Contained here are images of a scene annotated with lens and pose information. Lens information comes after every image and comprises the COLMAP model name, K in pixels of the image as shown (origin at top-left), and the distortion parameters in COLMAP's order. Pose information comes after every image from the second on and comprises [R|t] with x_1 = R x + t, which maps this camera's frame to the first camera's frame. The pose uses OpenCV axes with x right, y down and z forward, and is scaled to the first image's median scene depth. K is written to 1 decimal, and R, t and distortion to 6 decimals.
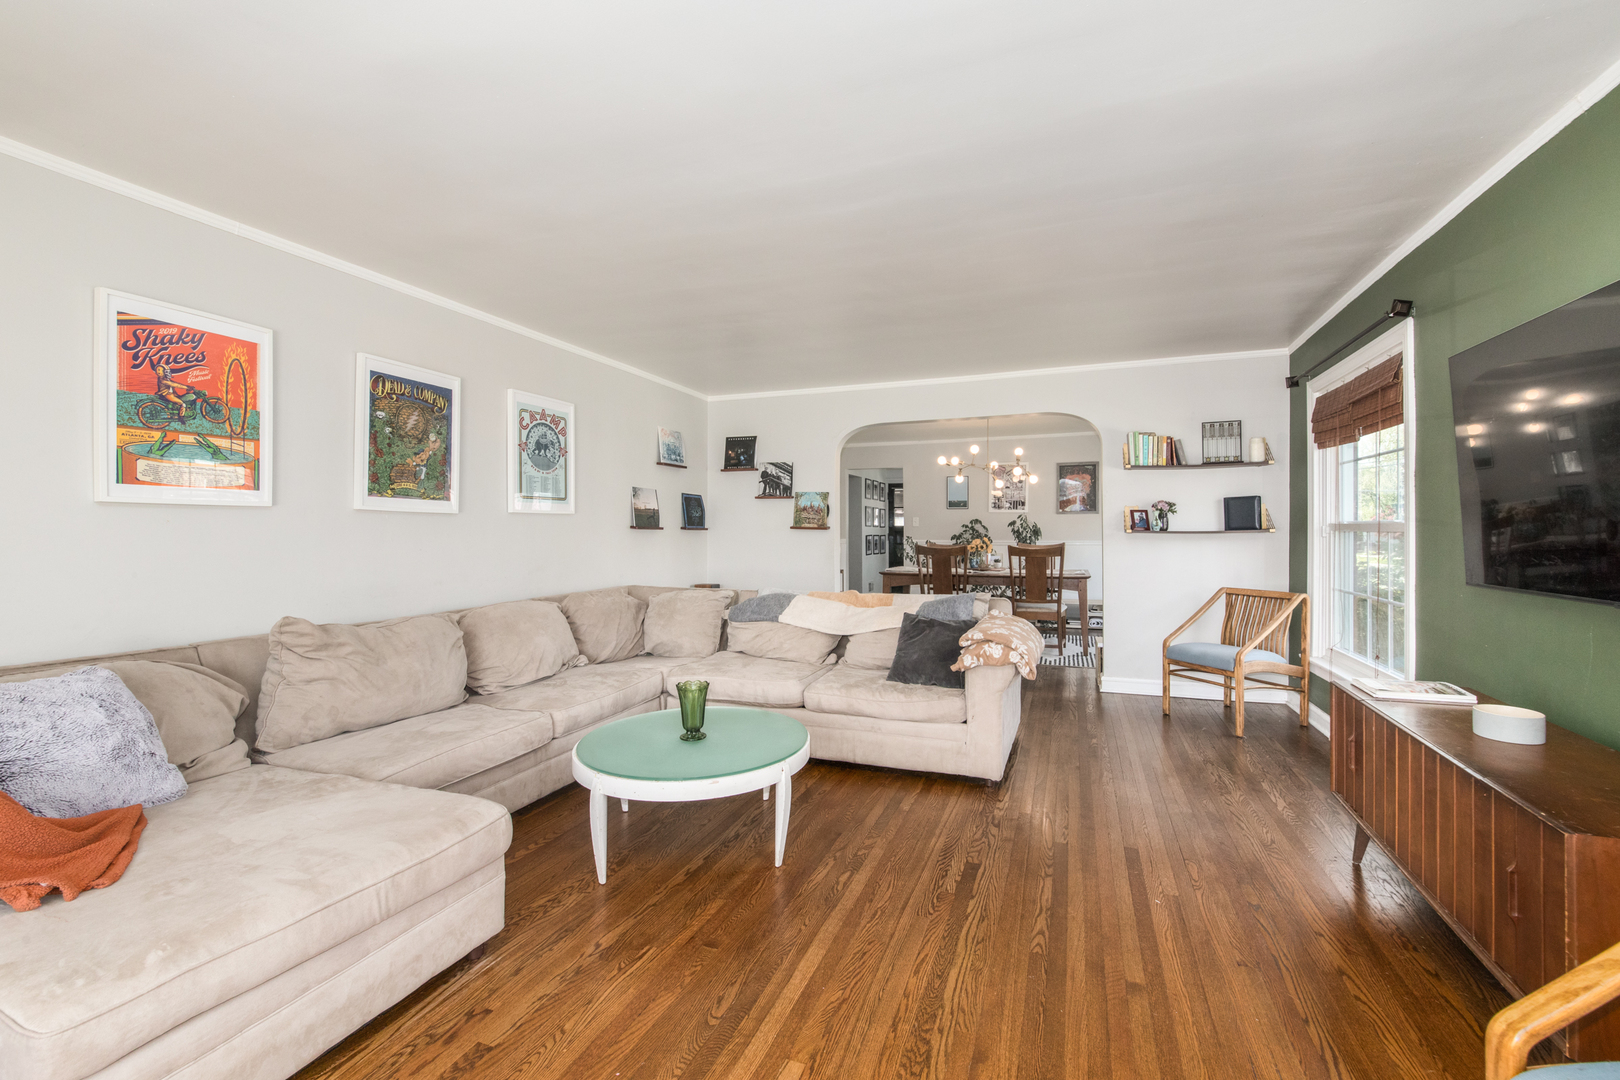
lens RADIAL K [[675.2, 0, 815.5], [0, 675.2, 535.1], [0, 0, 1]] dist [-0.007411, 0.001284]
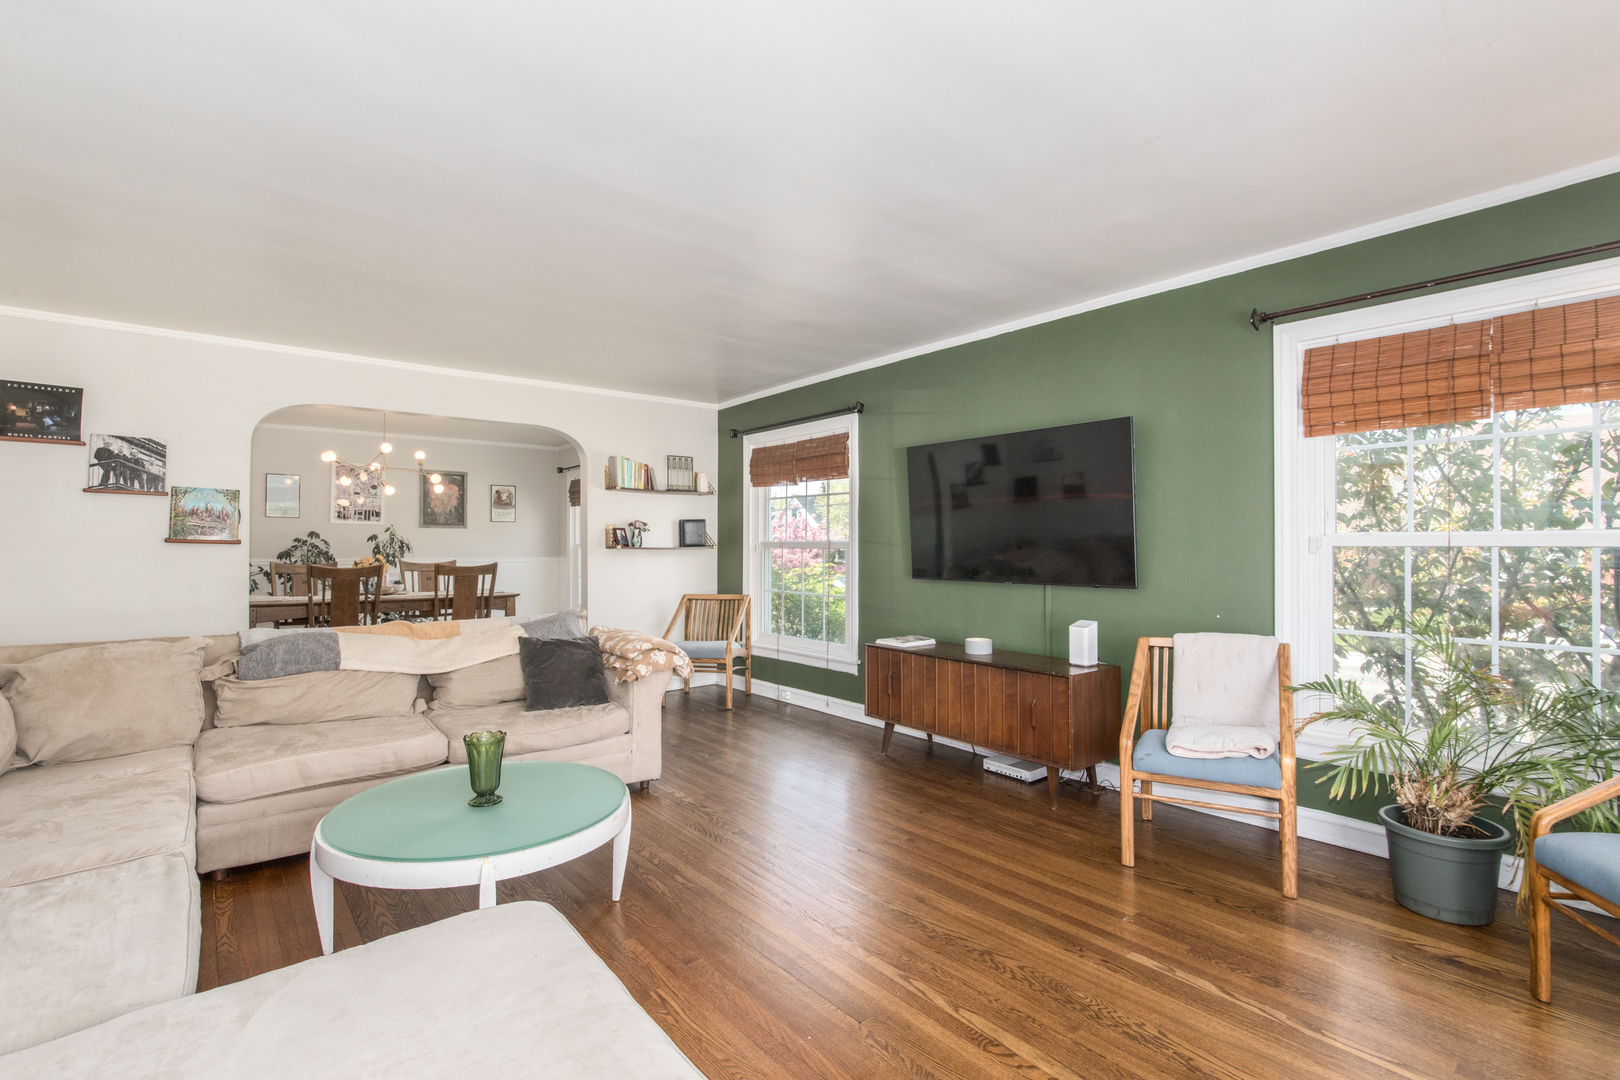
lens RADIAL K [[751.1, 0, 807.3], [0, 751.1, 550.5], [0, 0, 1]] dist [-0.004465, -0.001135]
pose [[0.503588, -0.000360, 0.863944, -0.429587], [0.002887, 0.999995, -0.001266, 0.001681], [-0.863939, 0.003132, 0.503587, 0.128924]]
